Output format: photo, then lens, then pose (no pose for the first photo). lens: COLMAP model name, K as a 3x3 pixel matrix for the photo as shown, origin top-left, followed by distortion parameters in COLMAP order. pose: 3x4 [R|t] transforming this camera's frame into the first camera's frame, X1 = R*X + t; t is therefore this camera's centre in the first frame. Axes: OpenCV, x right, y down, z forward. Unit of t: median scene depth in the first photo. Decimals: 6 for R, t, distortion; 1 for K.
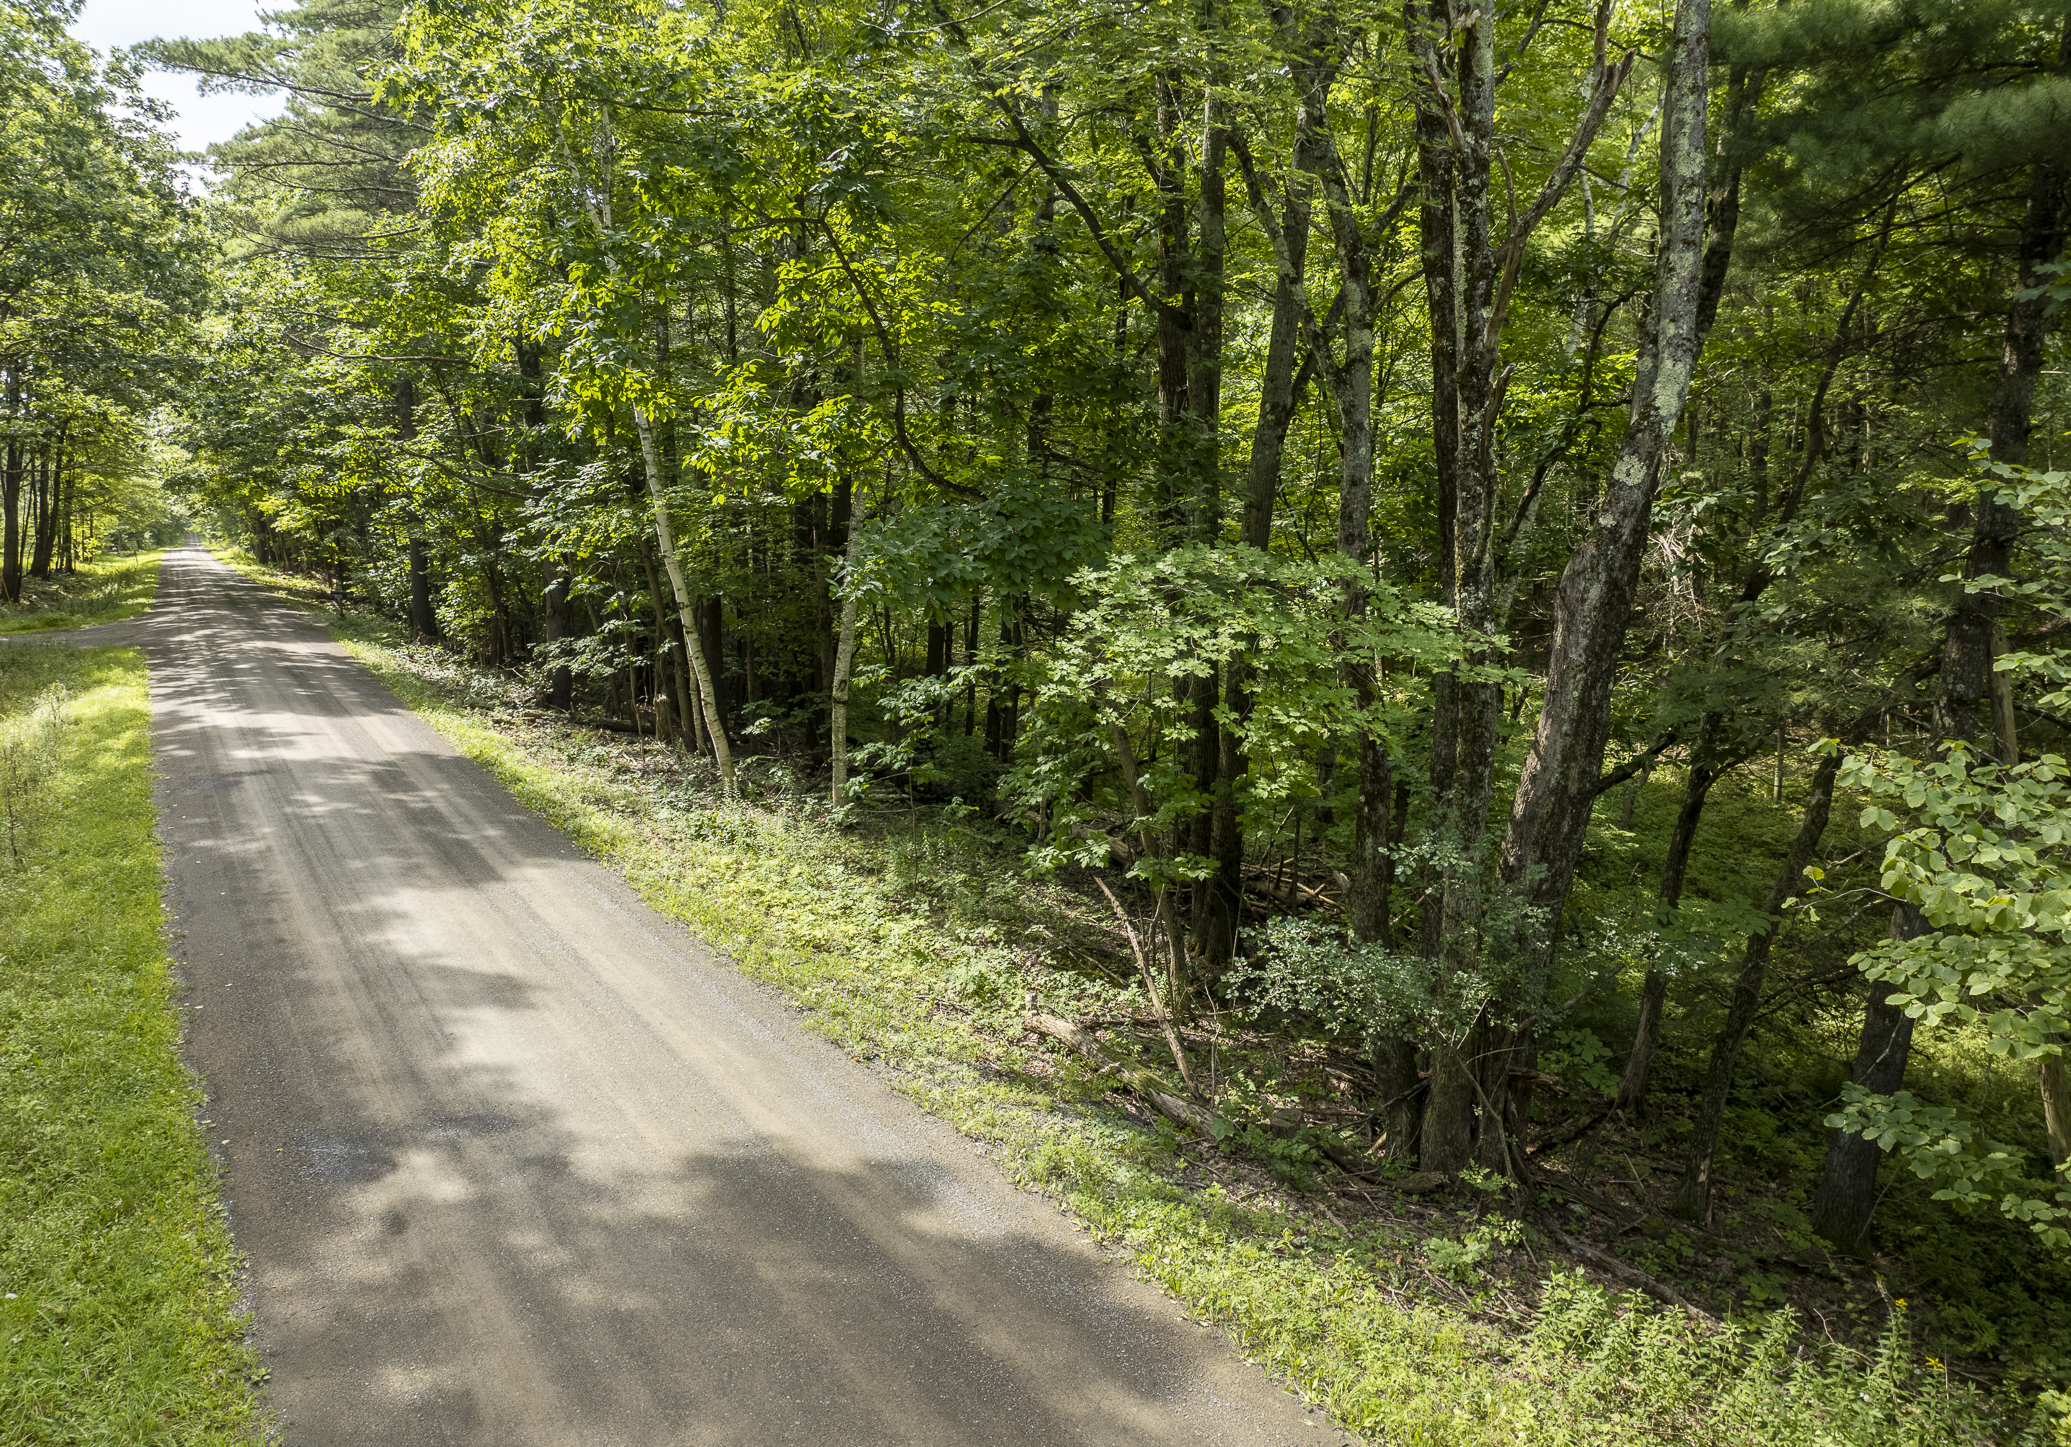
lens RADIAL K [[1456.2, 0, 987.1], [0, 1456.2, 722.4], [0, 0, 1]] dist [-0.030177, 0.005210]
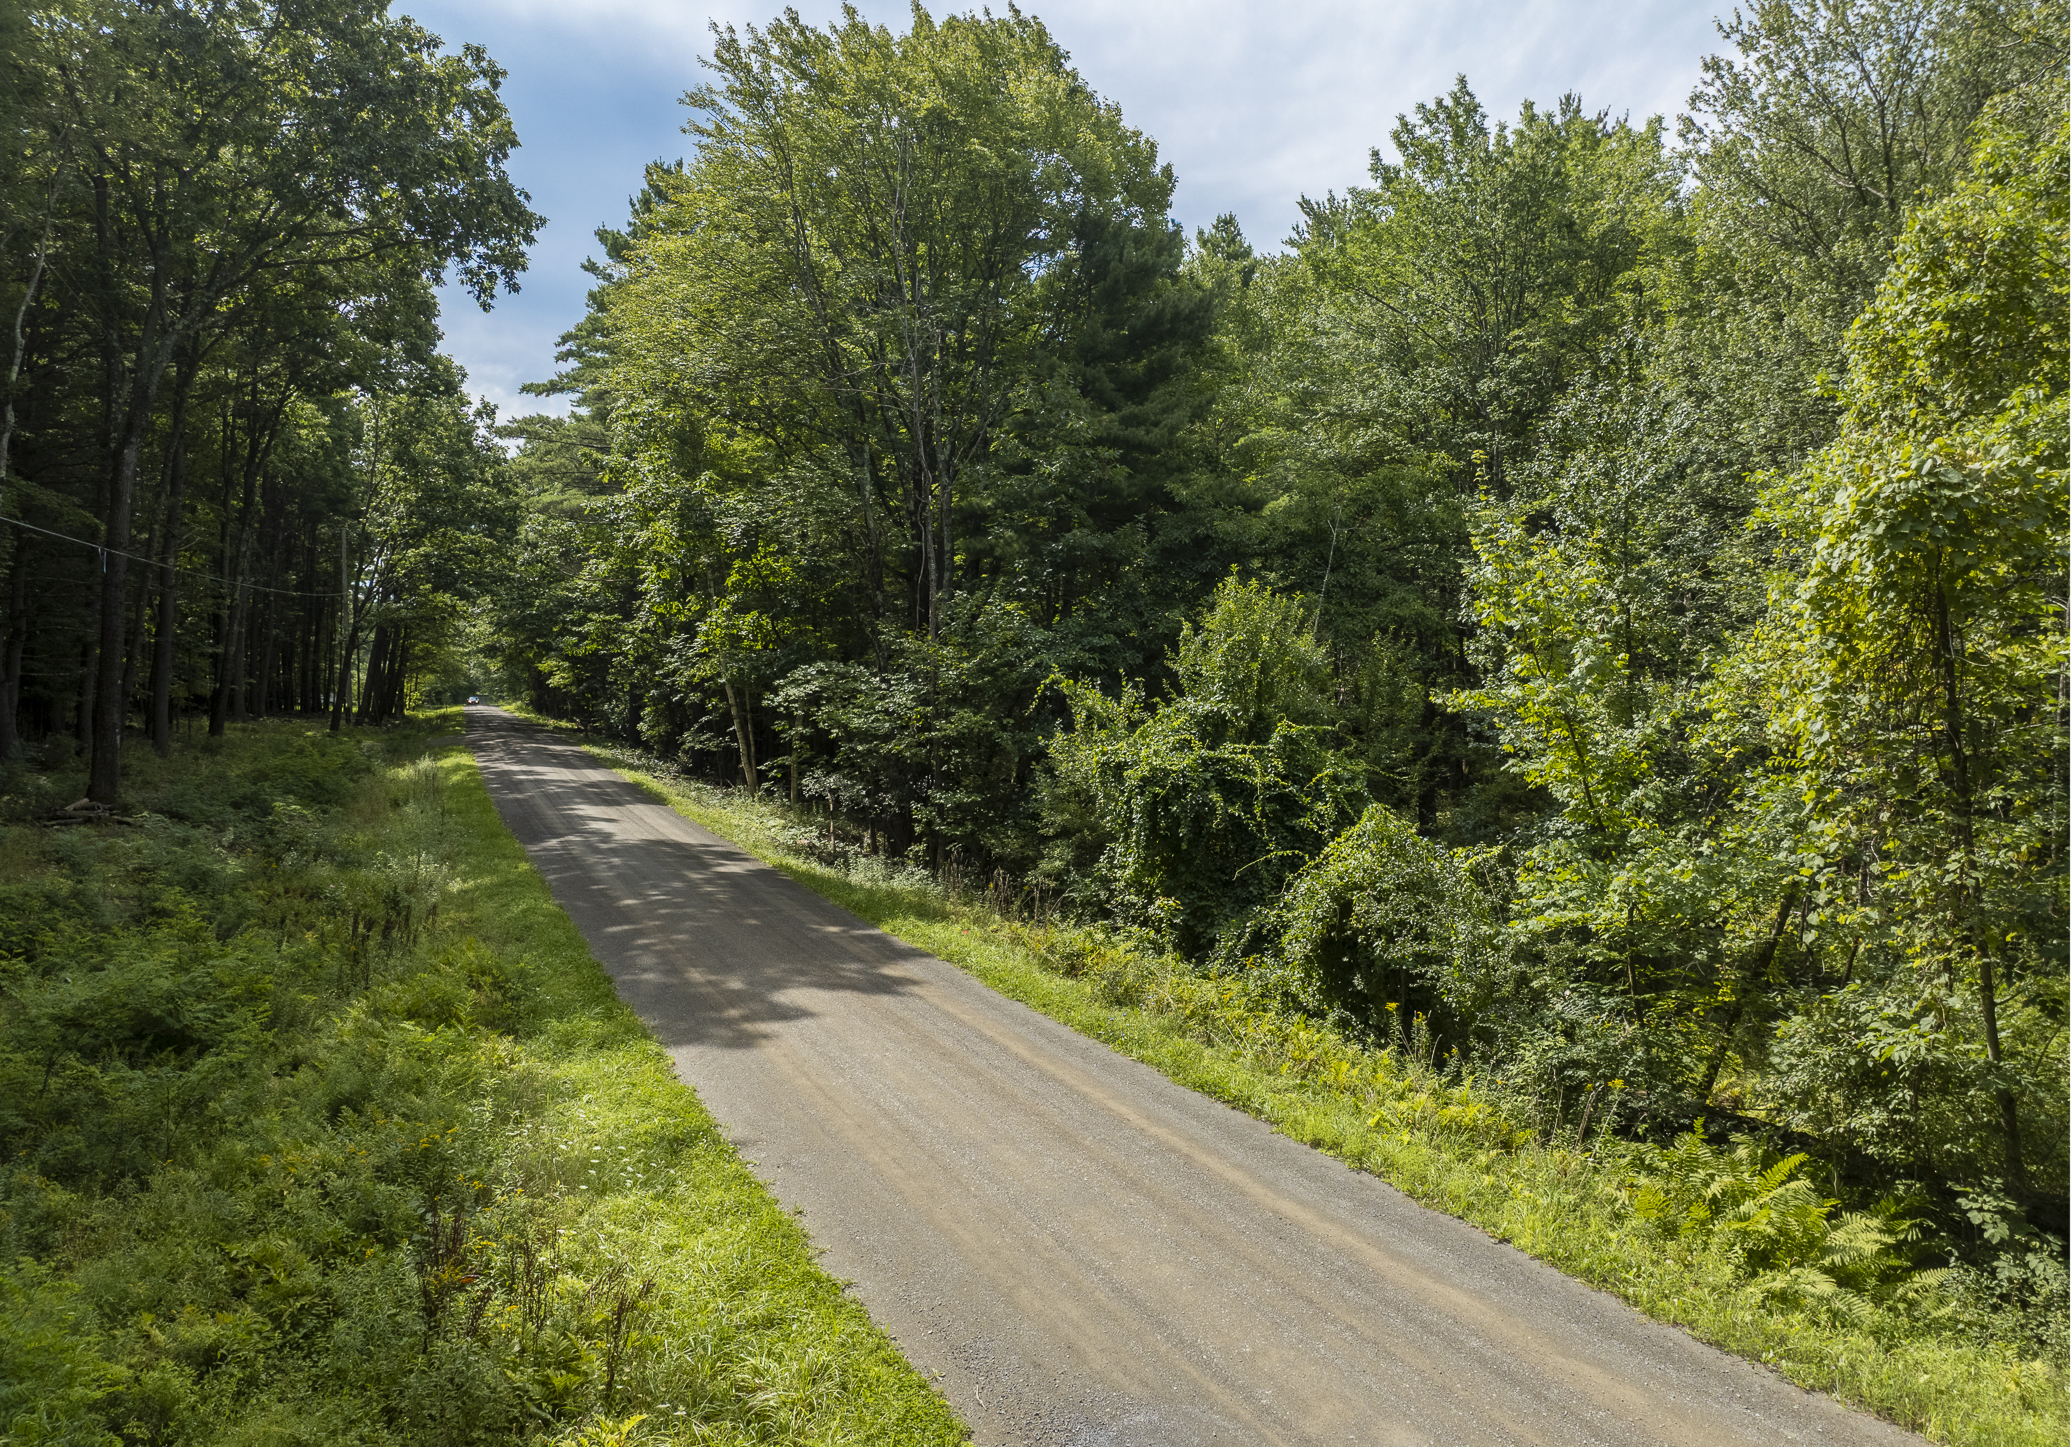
lens RADIAL K [[1514.5, 0, 1044.2], [0, 1514.5, 673.0], [0, 0, 1]] dist [-0.071118, 0.045645]
pose [[0.990626, 0.004180, -0.136541, 0.313574], [-0.025024, 0.988170, -0.151305, 0.112908], [0.134294, 0.153303, 0.979011, -0.624987]]
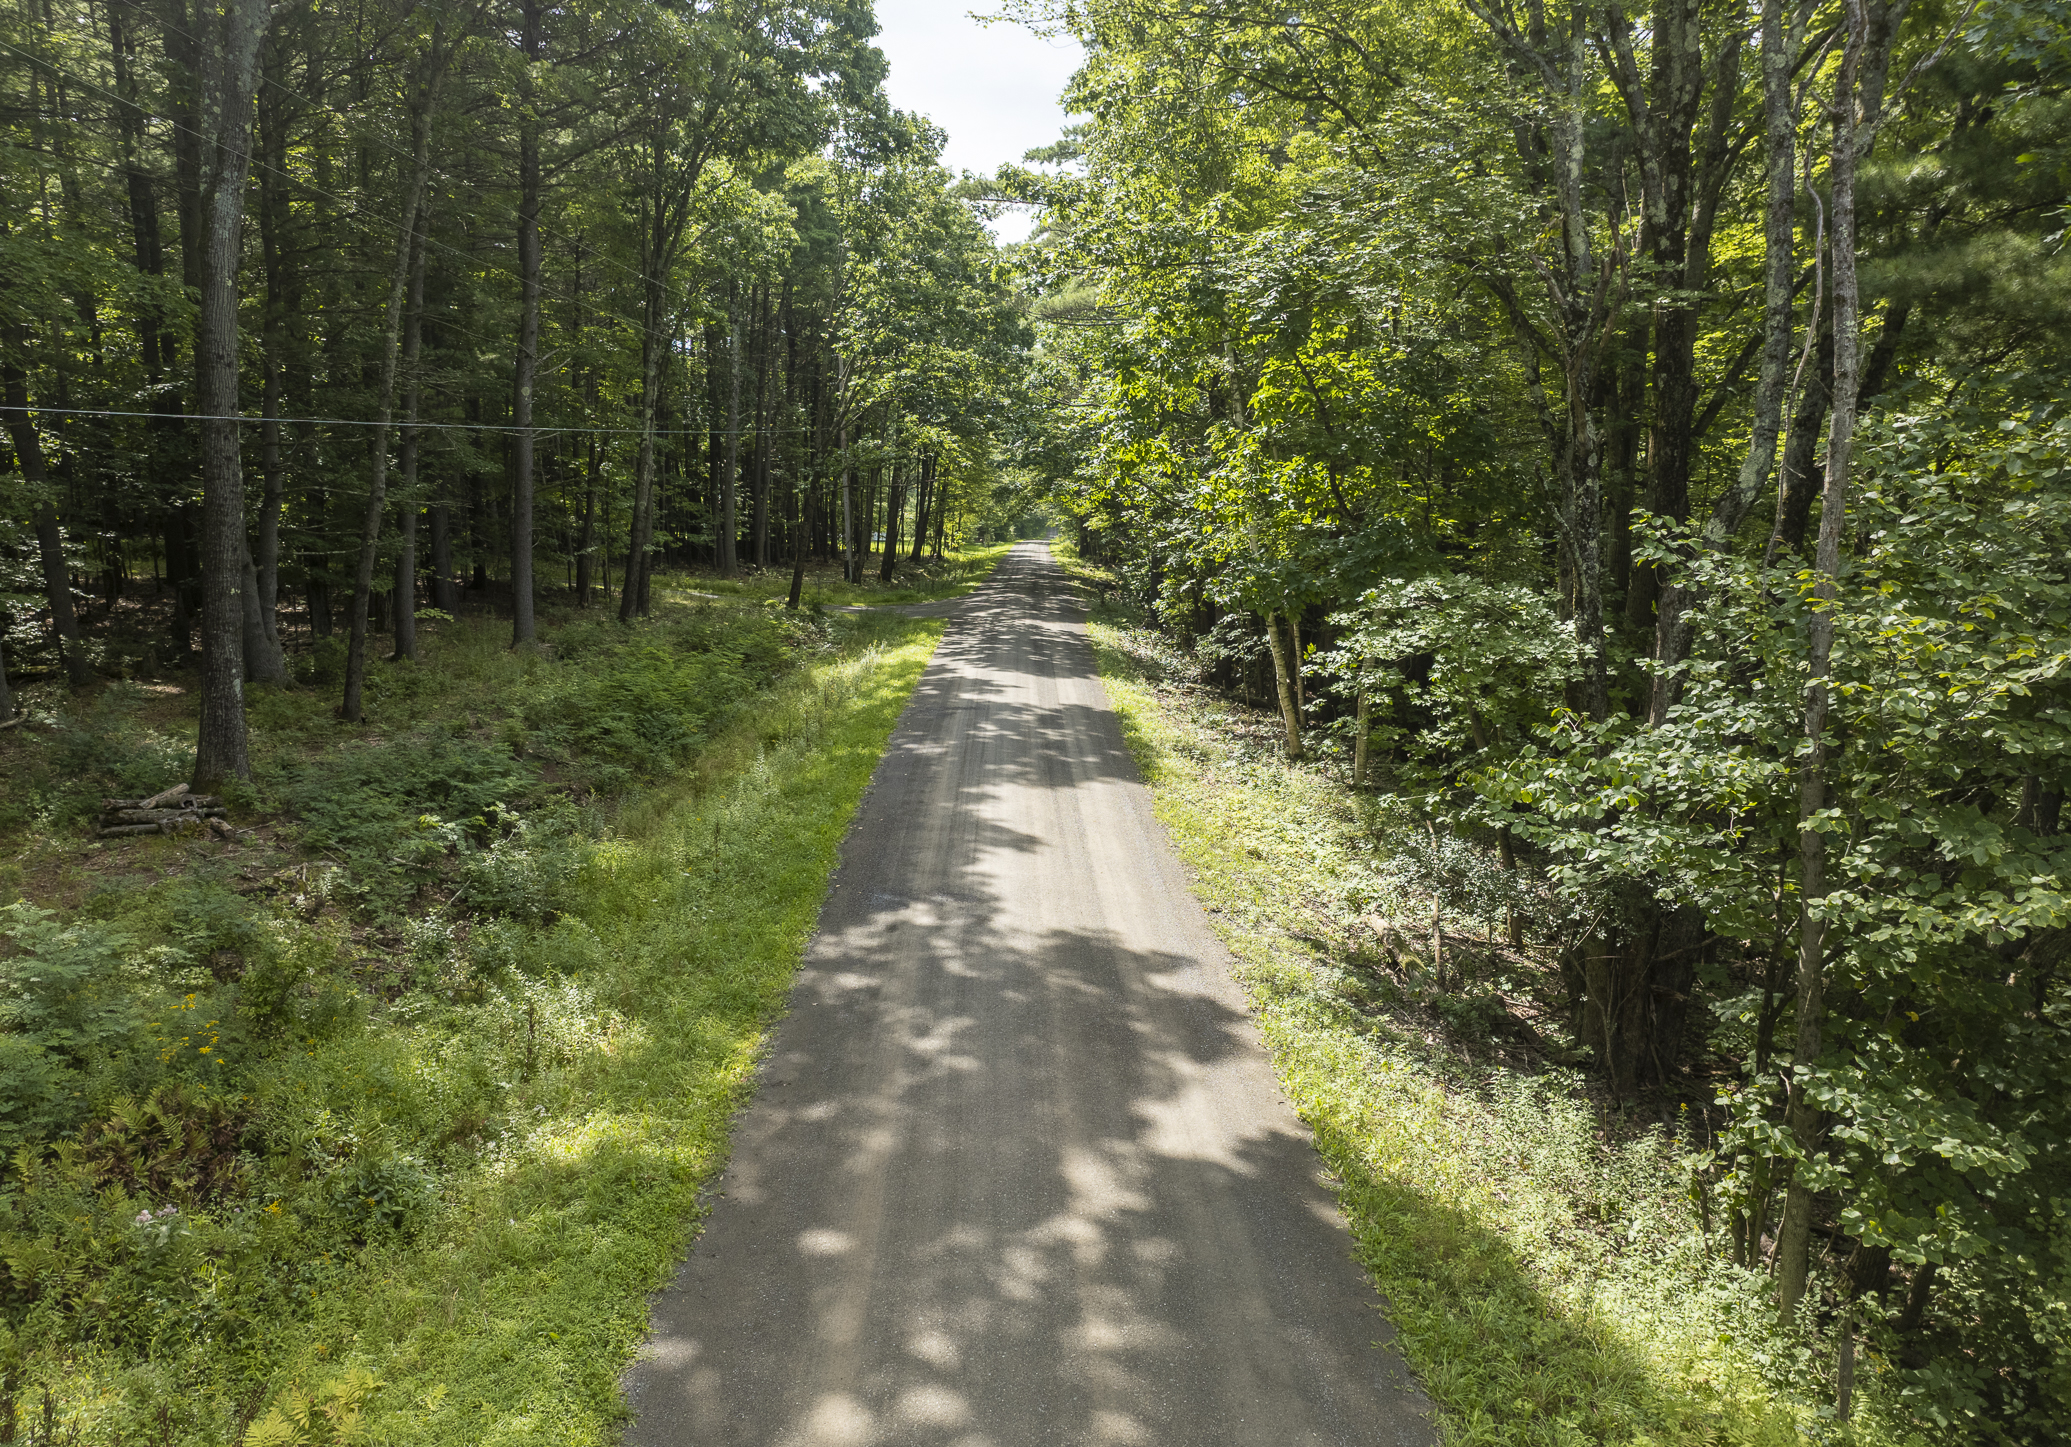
lens RADIAL K [[1456.2, 0, 987.1], [0, 1456.2, 722.4], [0, 0, 1]] dist [-0.030177, 0.005210]
pose [[0.849992, 0.086322, -0.519675, 0.153192], [-0.086530, 0.995962, 0.023906, 0.007745], [0.519640, 0.024648, 0.854030, -0.126301]]
